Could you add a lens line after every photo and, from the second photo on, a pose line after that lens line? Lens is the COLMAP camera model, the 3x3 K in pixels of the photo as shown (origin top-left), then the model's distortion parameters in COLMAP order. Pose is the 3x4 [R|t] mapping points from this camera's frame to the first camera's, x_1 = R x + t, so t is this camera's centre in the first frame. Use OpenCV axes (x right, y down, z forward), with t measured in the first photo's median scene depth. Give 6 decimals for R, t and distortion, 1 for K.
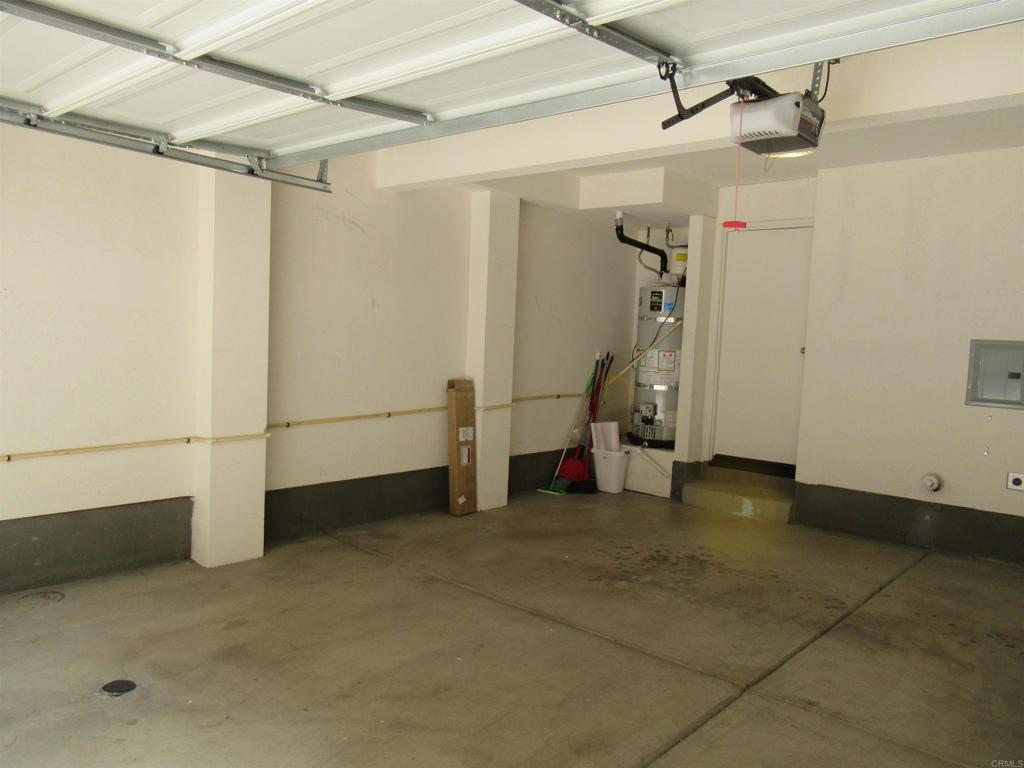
lens RADIAL K [[752.7, 0, 512.0], [0, 752.7, 384.0], [0, 0, 1]] dist [-0.026265, 0.001368]
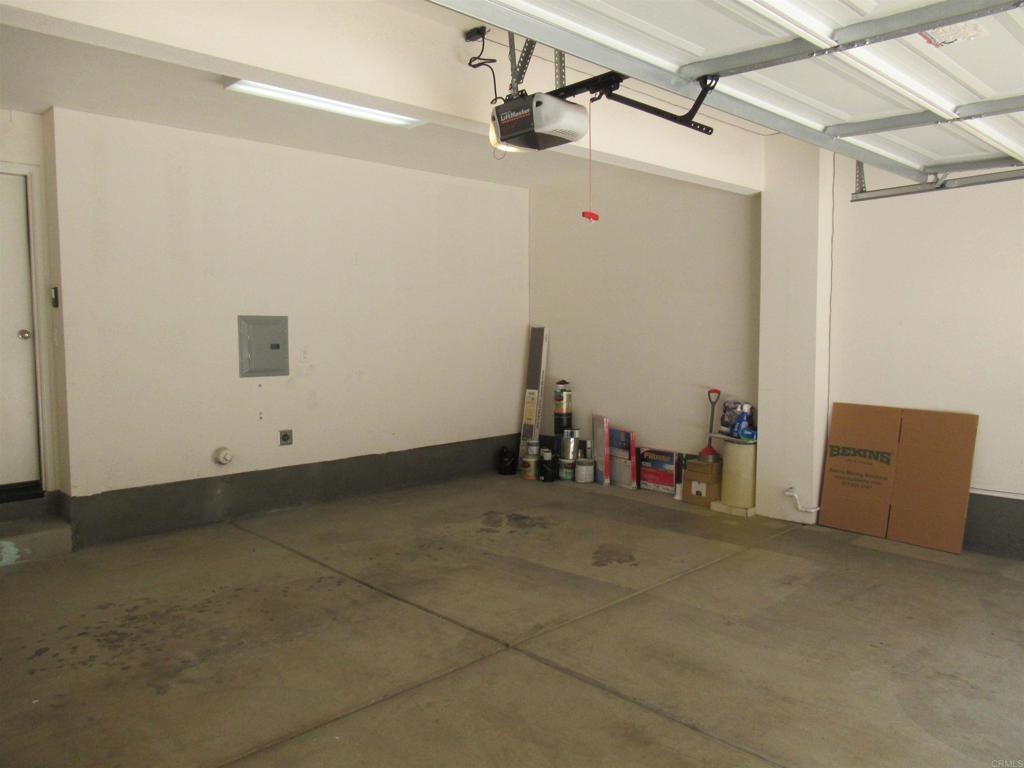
lens RADIAL K [[752.7, 0, 512.0], [0, 752.7, 384.0], [0, 0, 1]] dist [-0.026265, 0.001368]
pose [[0.064485, -0.115470, 0.991216, -0.500434], [0.071319, 0.991276, 0.110838, -0.061879], [-0.995367, 0.063546, 0.072157, 0.625804]]
